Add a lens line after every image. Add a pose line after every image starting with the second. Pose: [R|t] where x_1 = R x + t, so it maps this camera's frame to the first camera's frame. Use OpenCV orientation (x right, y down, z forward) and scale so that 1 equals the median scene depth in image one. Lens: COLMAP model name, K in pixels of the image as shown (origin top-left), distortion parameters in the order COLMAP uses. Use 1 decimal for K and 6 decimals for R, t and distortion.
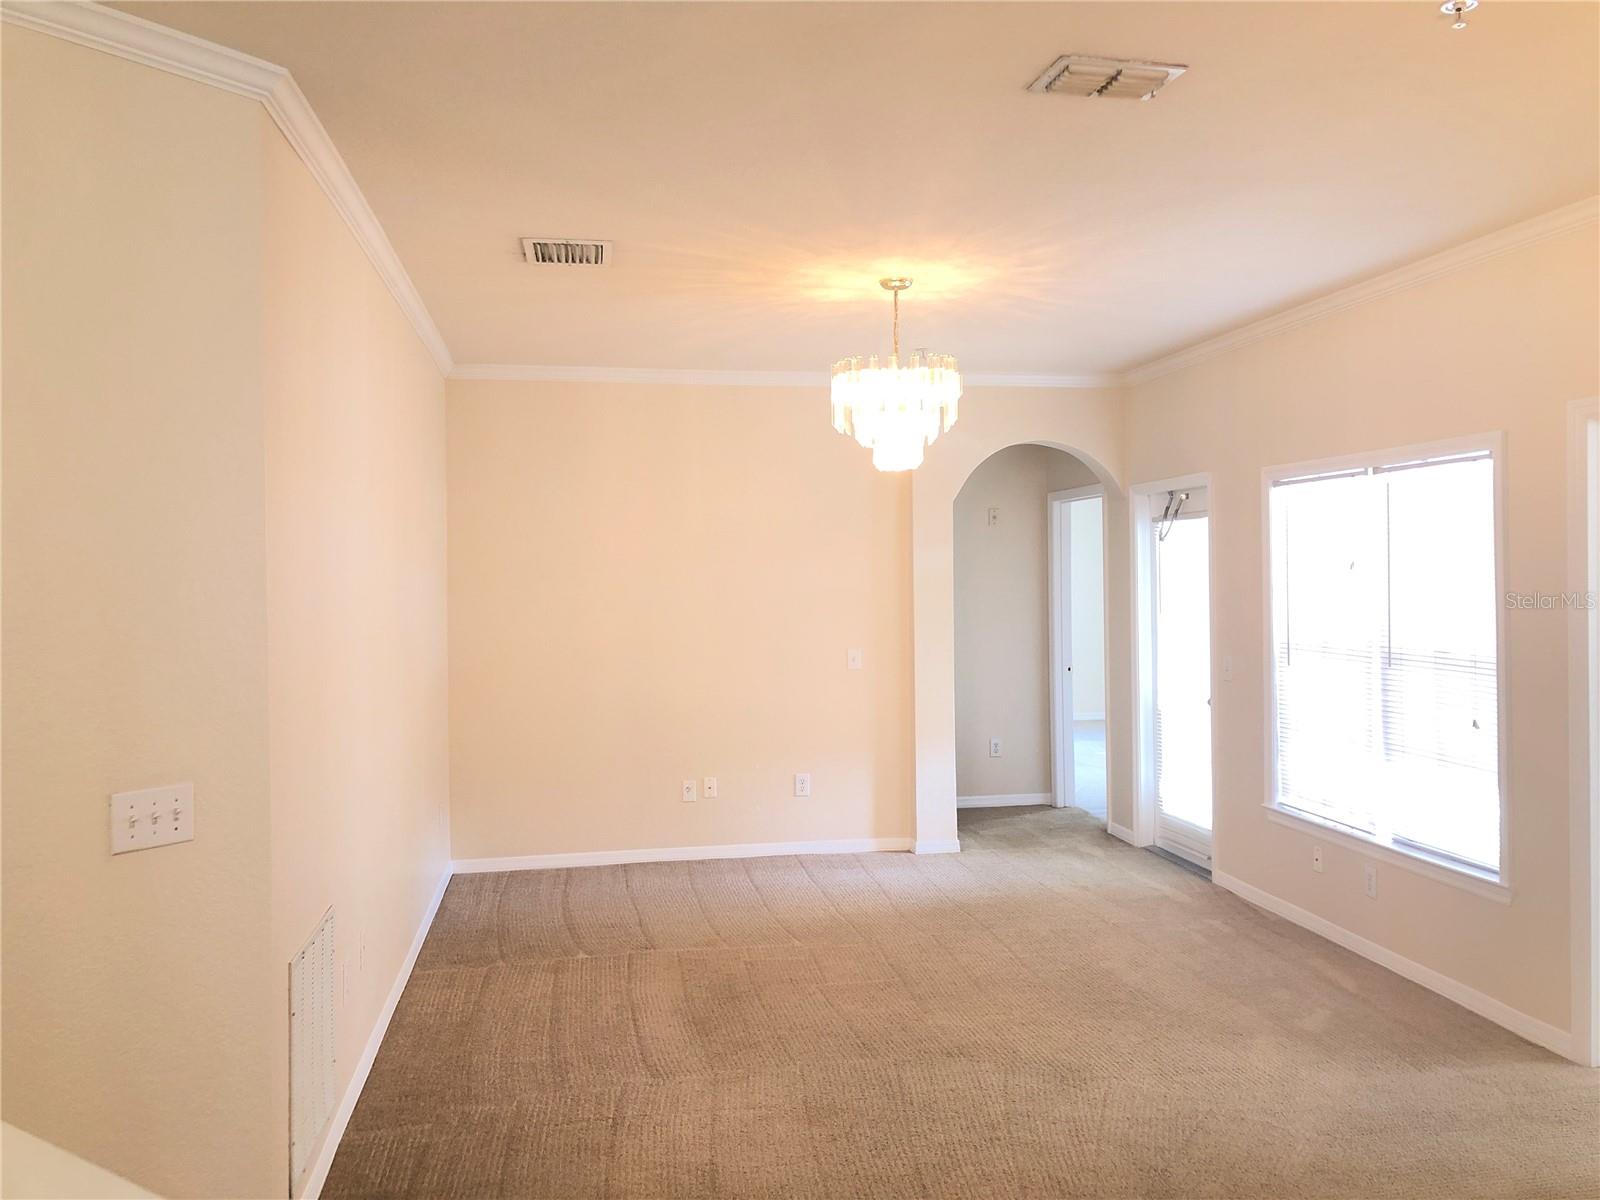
lens RADIAL K [[1305.0, 0, 804.6], [0, 1305.0, 575.6], [0, 0, 1]] dist [0.027553, -0.019346]
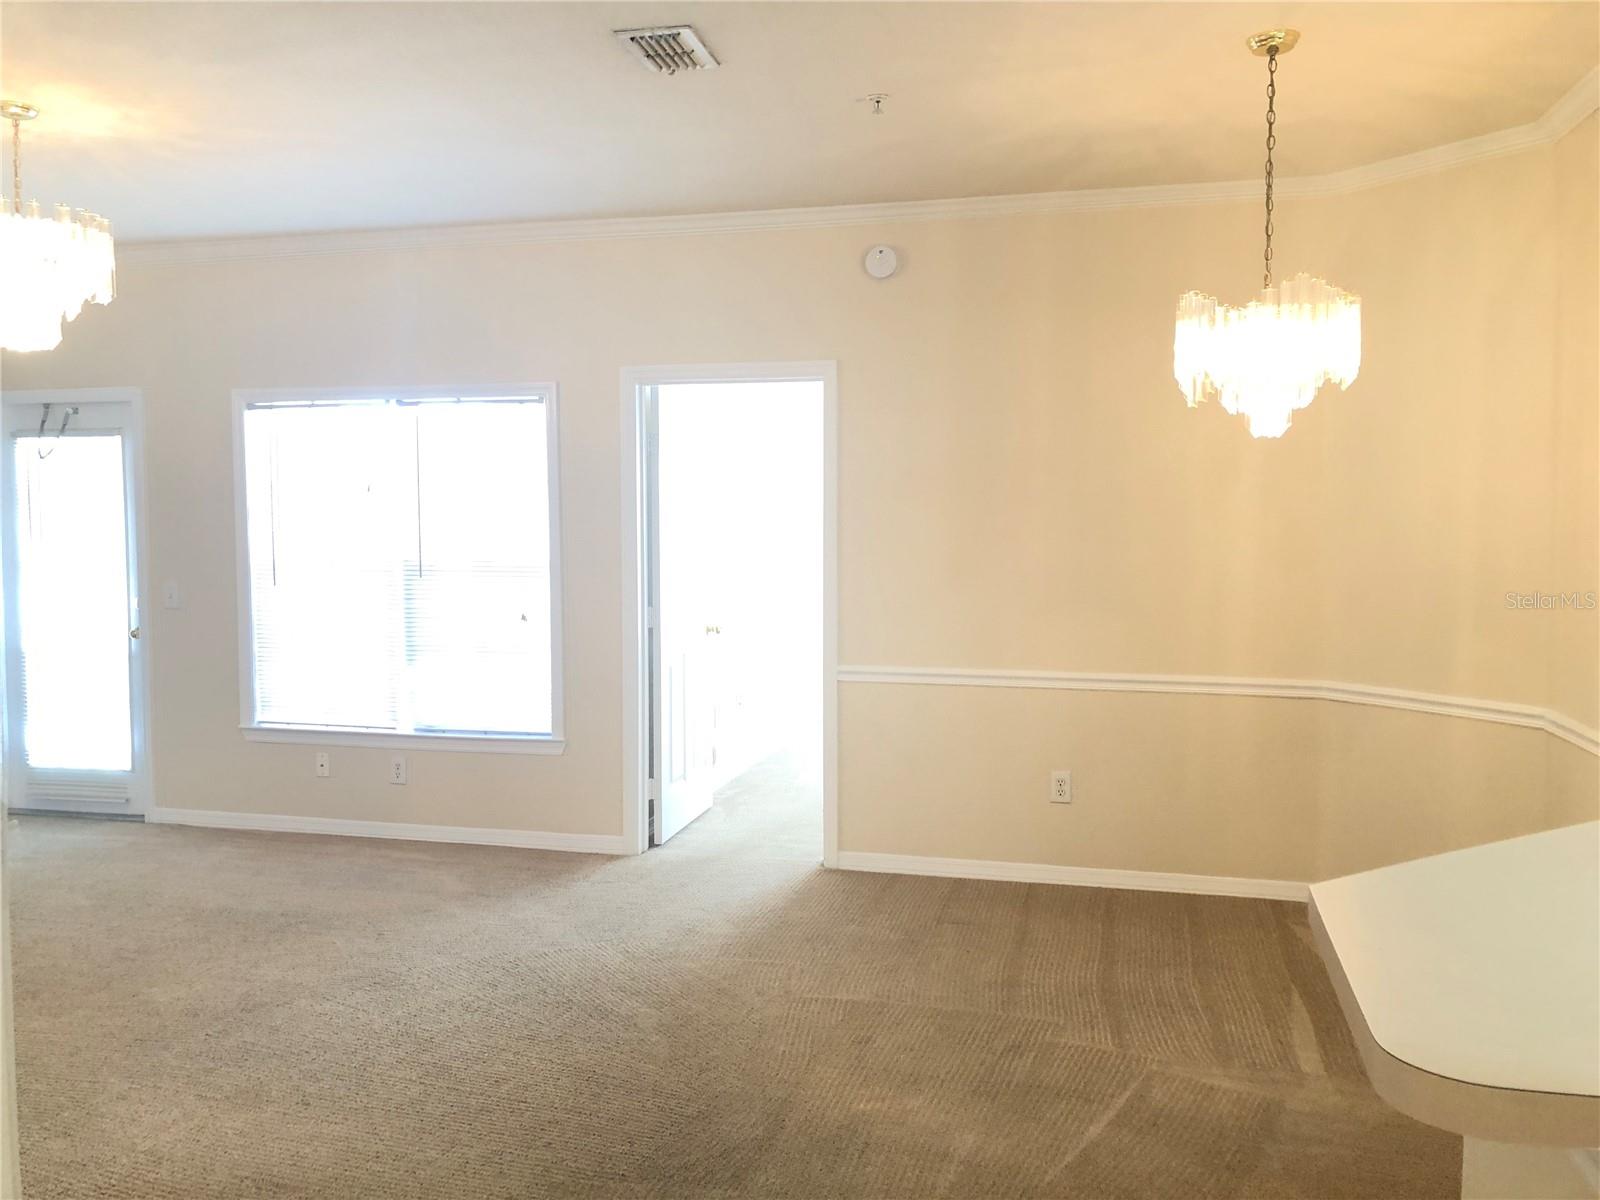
lens RADIAL K [[1305.0, 0, 804.6], [0, 1305.0, 575.6], [0, 0, 1]] dist [0.027553, -0.019346]
pose [[0.408739, -0.033092, 0.912051, -0.446133], [-0.002631, 0.999296, 0.037437, 0.023963], [-0.912647, -0.017702, 0.408364, 0.228613]]
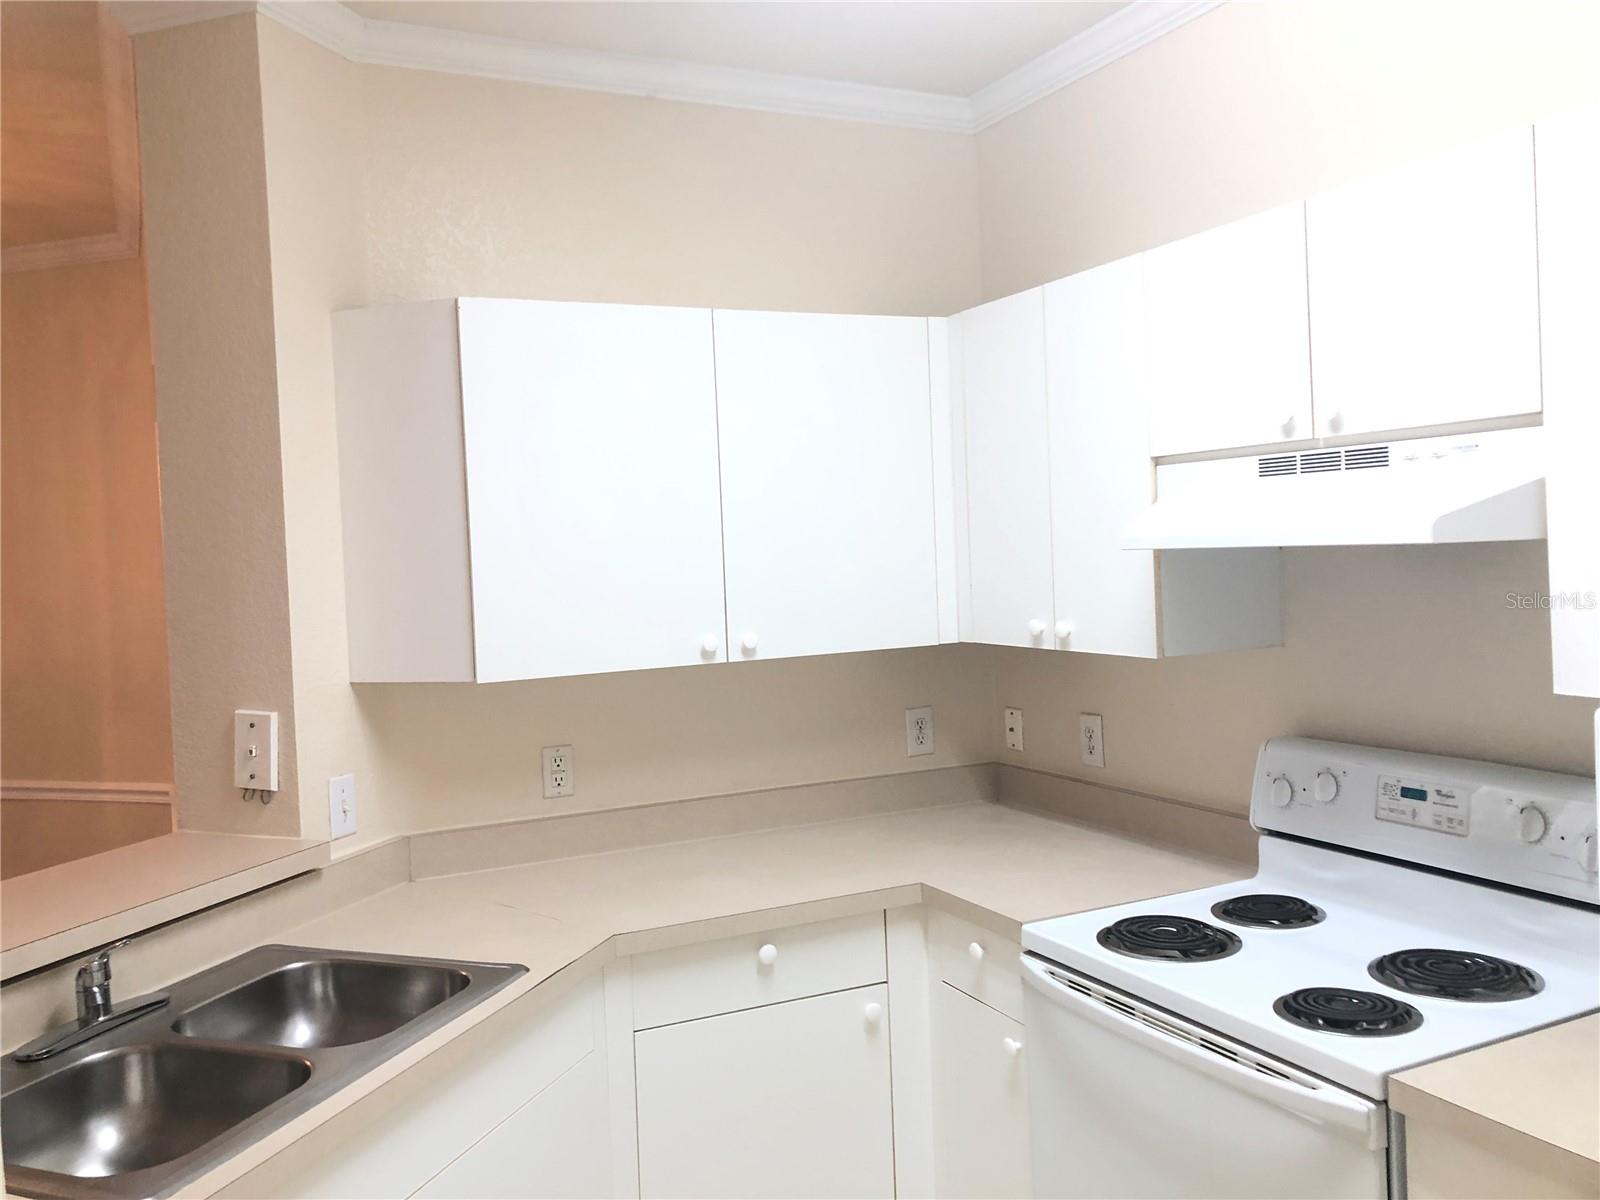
lens RADIAL K [[1310.3, 0, 794.3], [0, 1310.3, 564.1], [0, 0, 1]] dist [0.042016, -0.012802]
pose [[-0.274535, 0.003922, 0.961569, -0.457820], [0.041960, 0.999088, 0.007905, 0.002088], [-0.960661, 0.042517, -0.274449, -0.007954]]
